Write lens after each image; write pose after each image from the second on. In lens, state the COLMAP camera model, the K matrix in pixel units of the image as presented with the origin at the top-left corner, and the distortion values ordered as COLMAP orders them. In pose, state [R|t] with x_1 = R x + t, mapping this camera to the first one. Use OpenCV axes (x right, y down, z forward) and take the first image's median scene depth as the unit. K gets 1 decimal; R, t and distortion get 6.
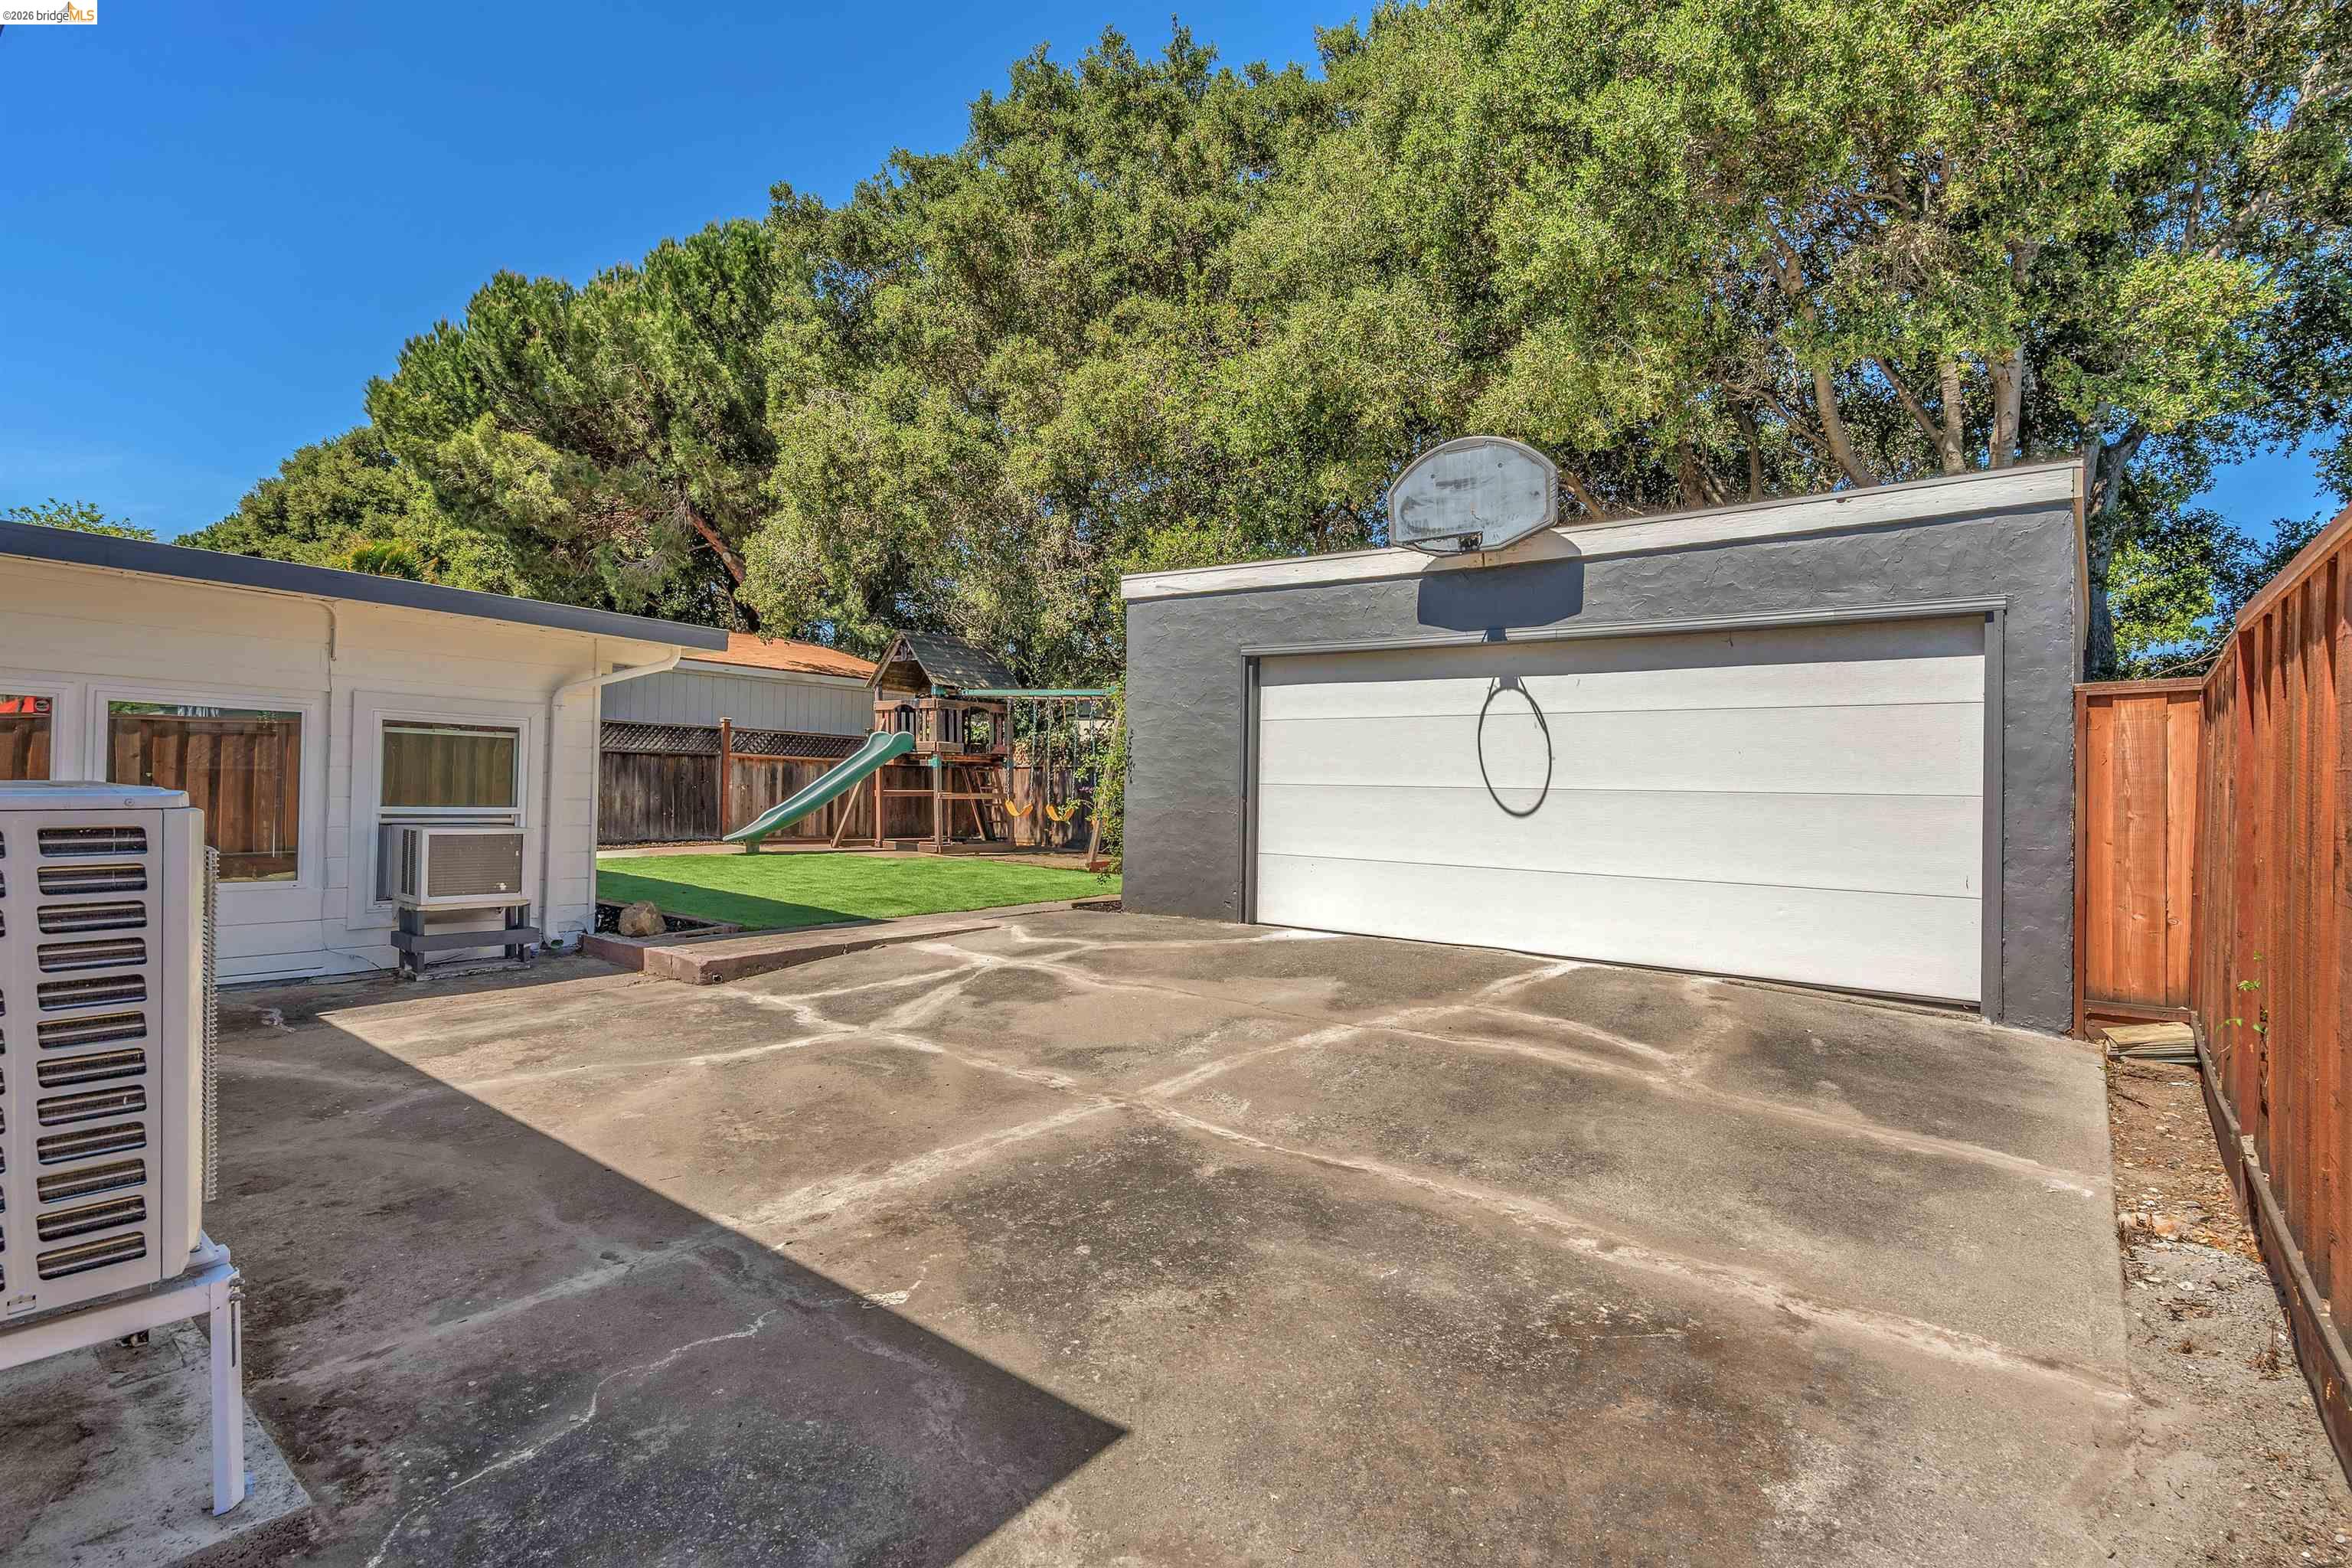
lens RADIAL K [[1117.4, 0, 1167.3], [0, 1117.4, 782.9], [0, 0, 1]] dist [-0.004226, 0.000812]
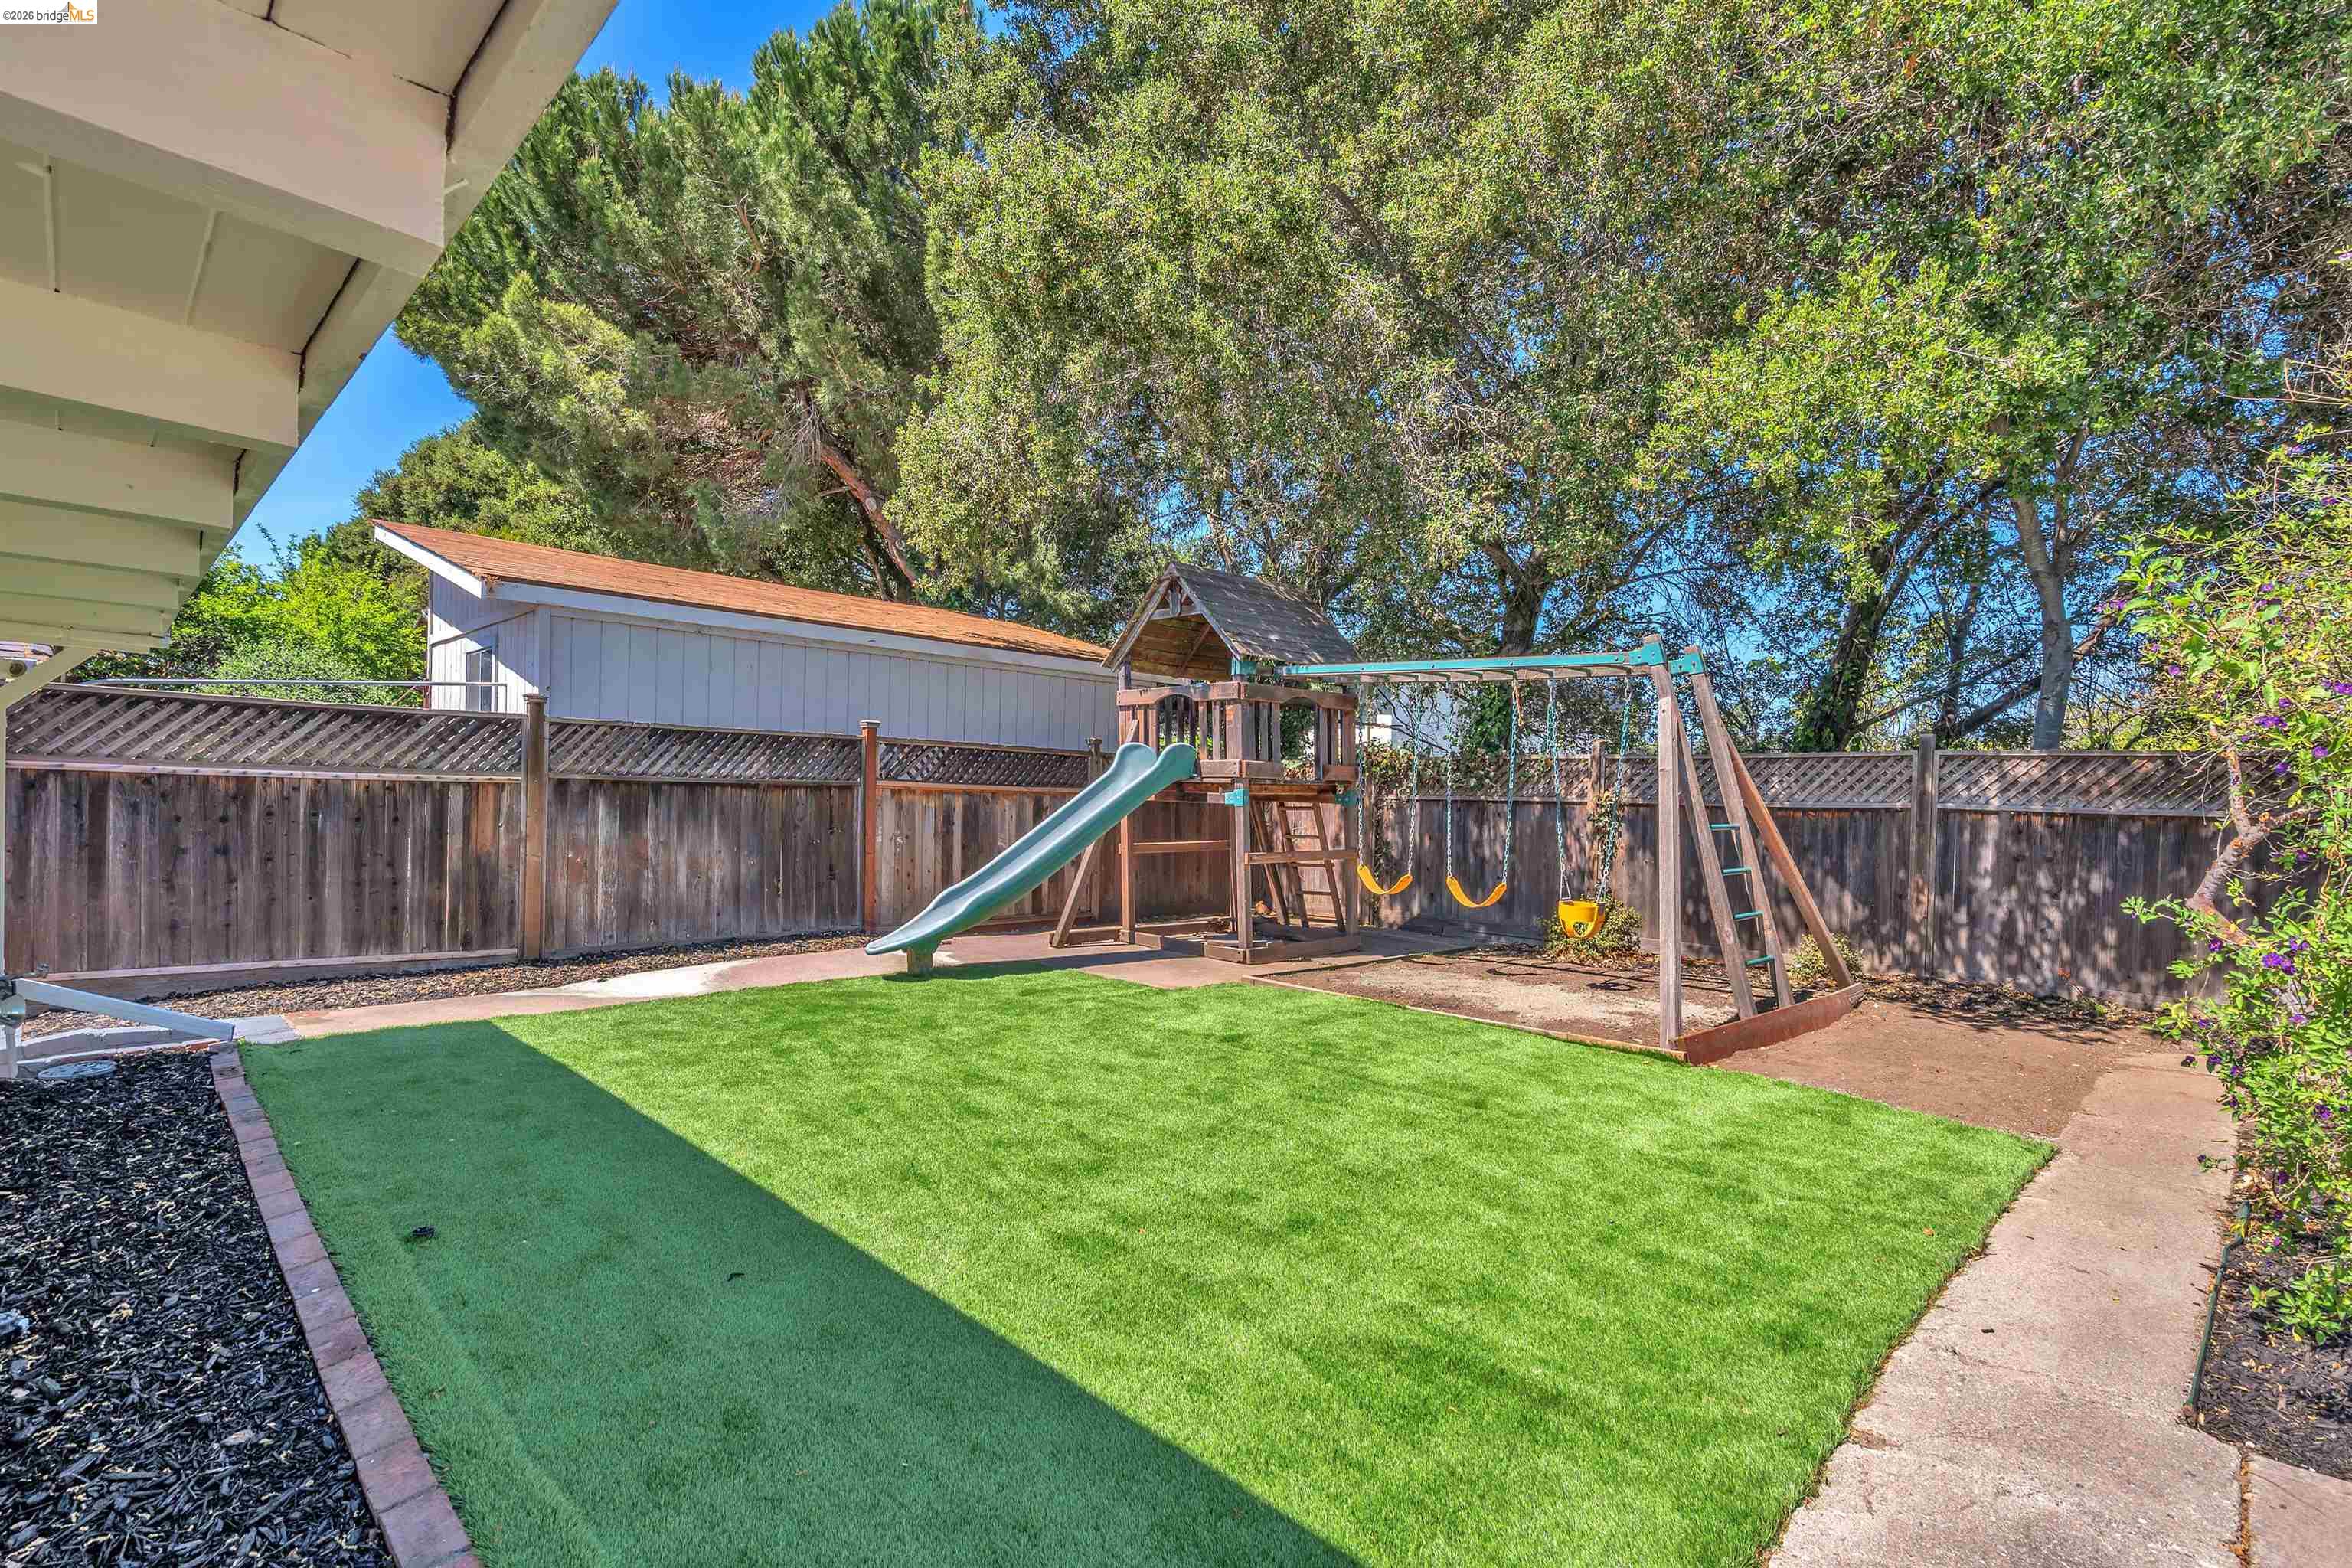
lens RADIAL K [[1099.9, 0, 1179.8], [0, 1099.9, 809.5], [0, 0, 1]] dist [0.001440, 0.000286]
pose [[0.994608, -0.000466, -0.103707, -0.387597], [0.001953, 0.999897, 0.014232, -0.044119], [0.103690, -0.014358, 0.994506, 0.987228]]
